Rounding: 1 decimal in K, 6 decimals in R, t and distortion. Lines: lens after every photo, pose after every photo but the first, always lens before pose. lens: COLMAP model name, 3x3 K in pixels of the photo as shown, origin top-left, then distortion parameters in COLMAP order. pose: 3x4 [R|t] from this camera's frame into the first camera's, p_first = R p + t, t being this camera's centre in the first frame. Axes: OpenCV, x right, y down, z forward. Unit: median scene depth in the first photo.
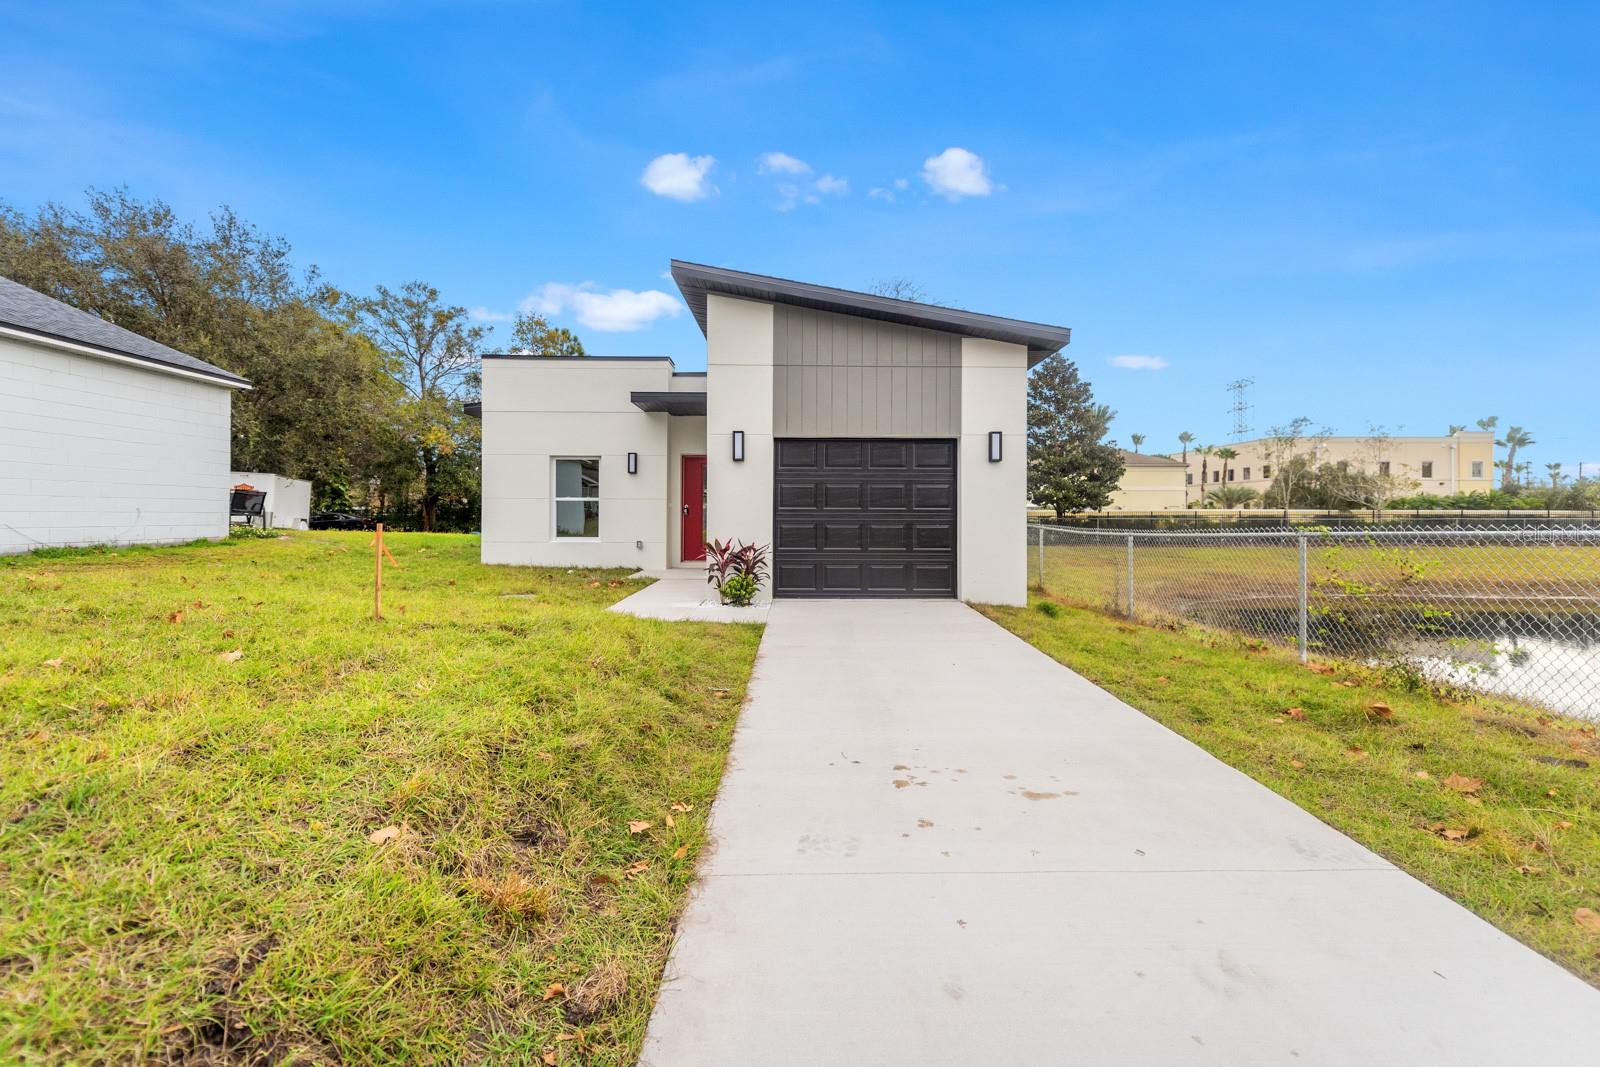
lens RADIAL K [[640.8, 0, 797.6], [0, 640.8, 505.7], [0, 0, 1]] dist [0.002710, -0.000268]
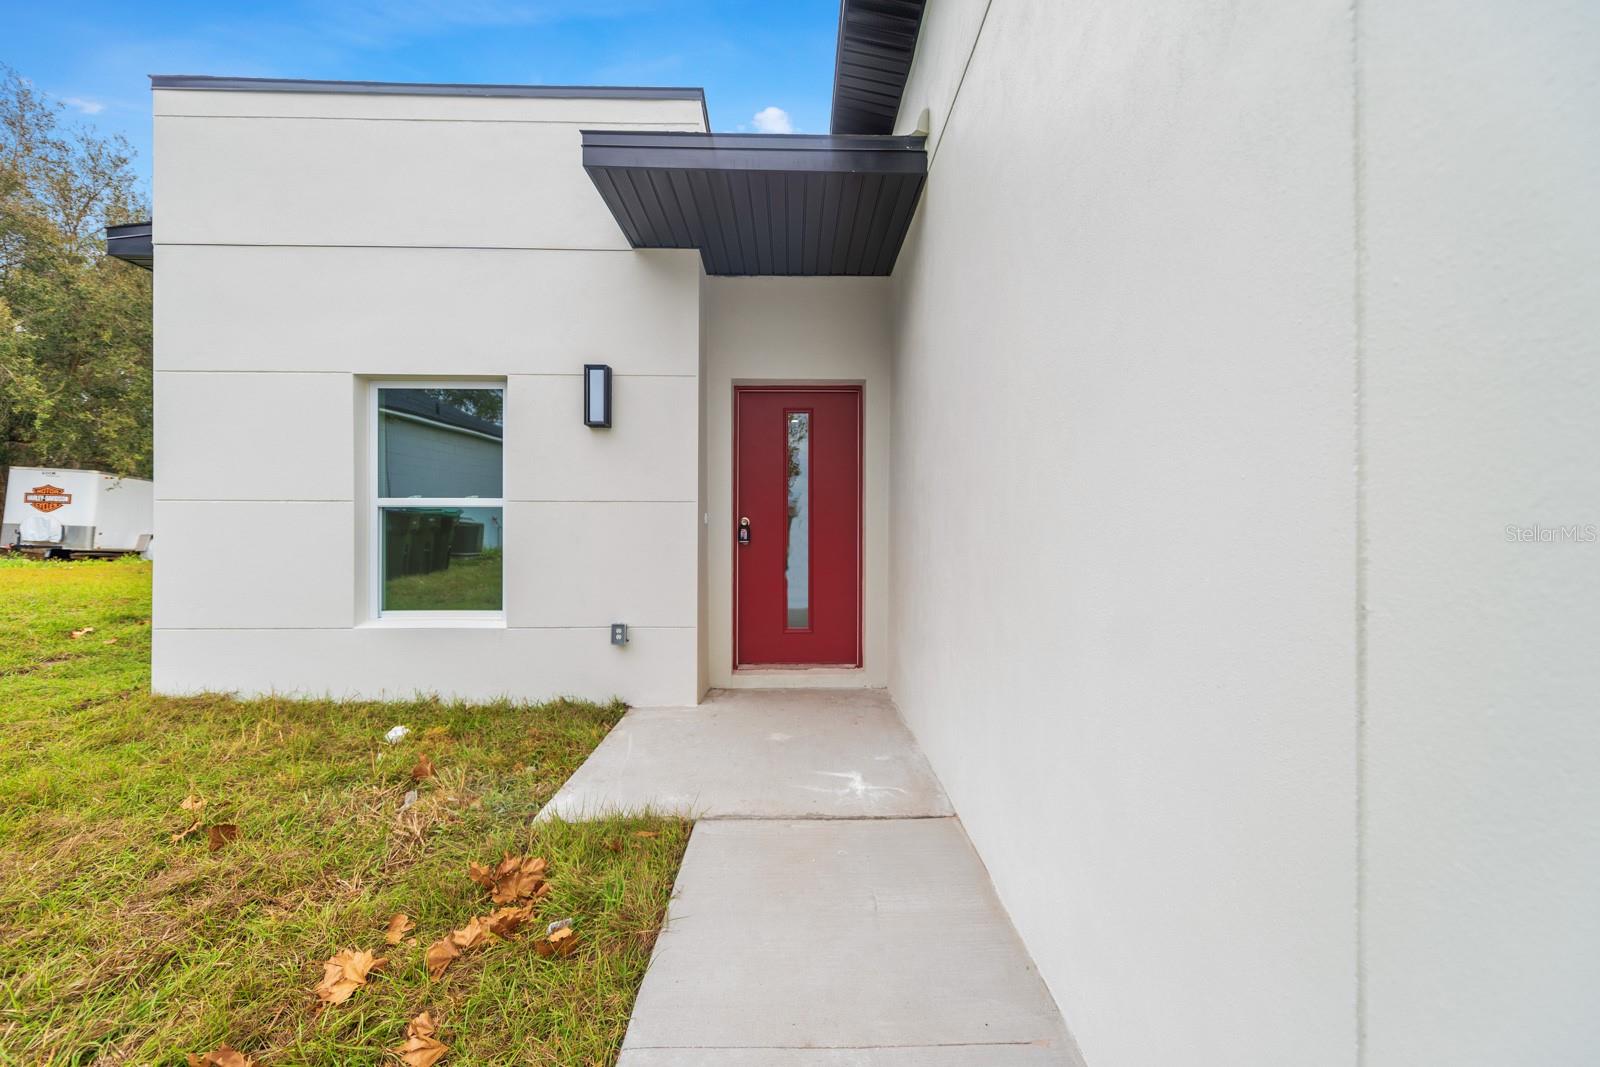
lens RADIAL K [[640.8, 0, 797.6], [0, 640.8, 505.7], [0, 0, 1]] dist [0.002710, -0.000268]
pose [[0.999966, -0.001572, 0.008063, -0.153277], [0.001687, 0.999895, -0.014366, -0.003257], [-0.008040, 0.014379, 0.999864, 0.654440]]
